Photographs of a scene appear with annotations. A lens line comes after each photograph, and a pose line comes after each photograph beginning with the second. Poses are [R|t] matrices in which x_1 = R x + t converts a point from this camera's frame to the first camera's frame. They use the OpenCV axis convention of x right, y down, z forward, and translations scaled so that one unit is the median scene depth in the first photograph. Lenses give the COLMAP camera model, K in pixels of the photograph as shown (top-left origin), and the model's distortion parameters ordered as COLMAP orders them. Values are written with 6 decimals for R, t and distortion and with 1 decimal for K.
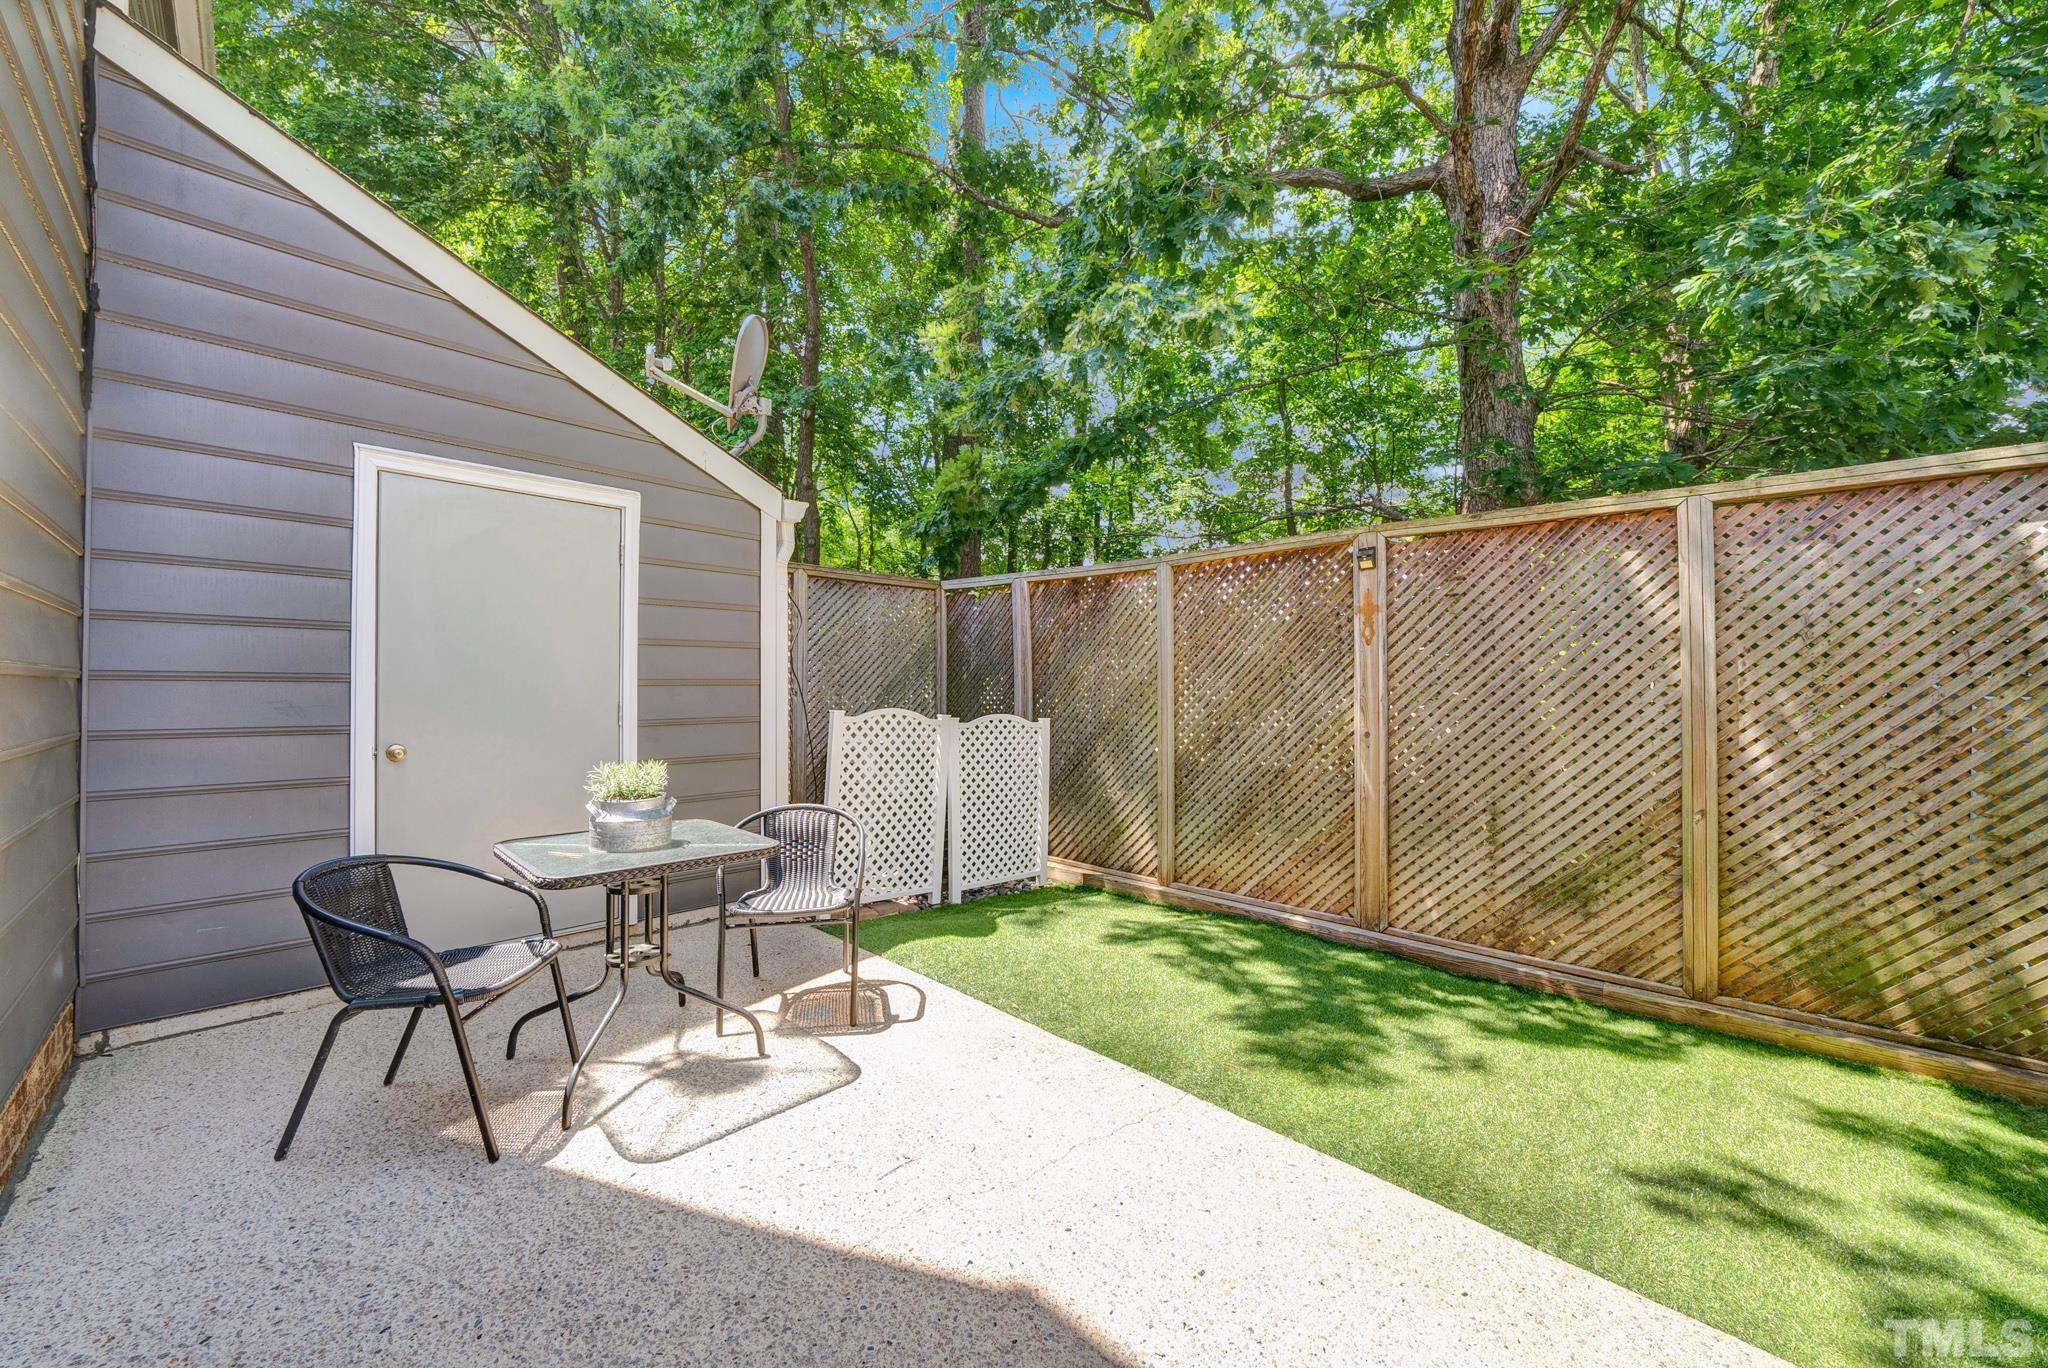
lens RADIAL K [[759.6, 0, 1016.3], [0, 759.6, 685.6], [0, 0, 1]] dist [-0.000875, 0.000340]
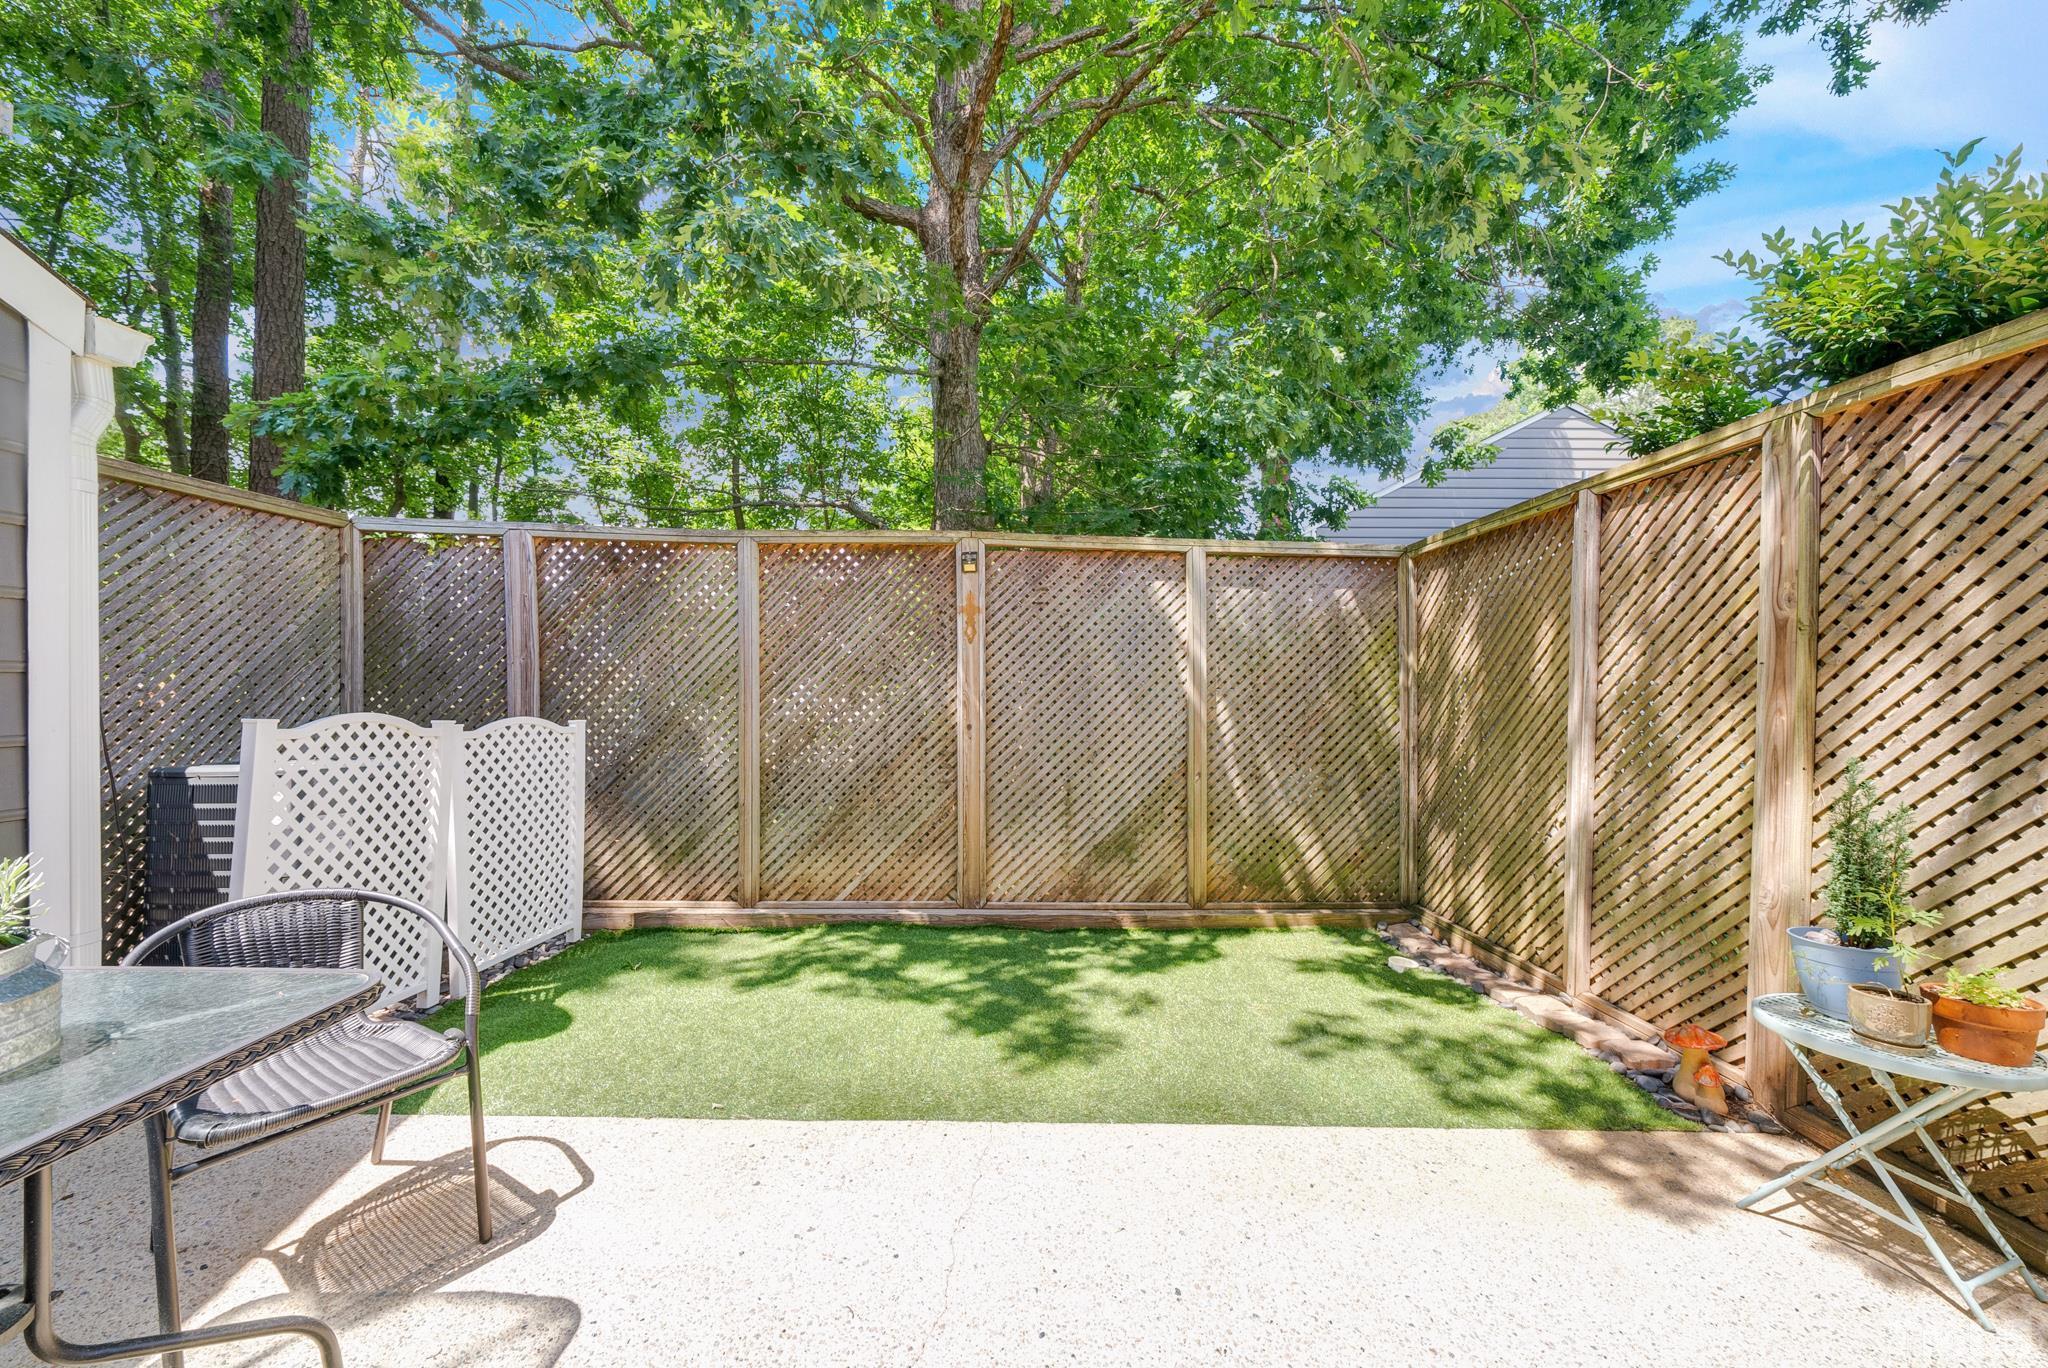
lens RADIAL K [[759.6, 0, 1021.6], [0, 759.6, 683.9], [0, 0, 1]] dist [-0.000875, 0.000340]
pose [[0.702928, 0.002446, 0.711257, -0.286621], [-0.009361, 0.999939, 0.005813, -0.003231], [-0.711199, -0.010744, 0.702908, 0.228234]]
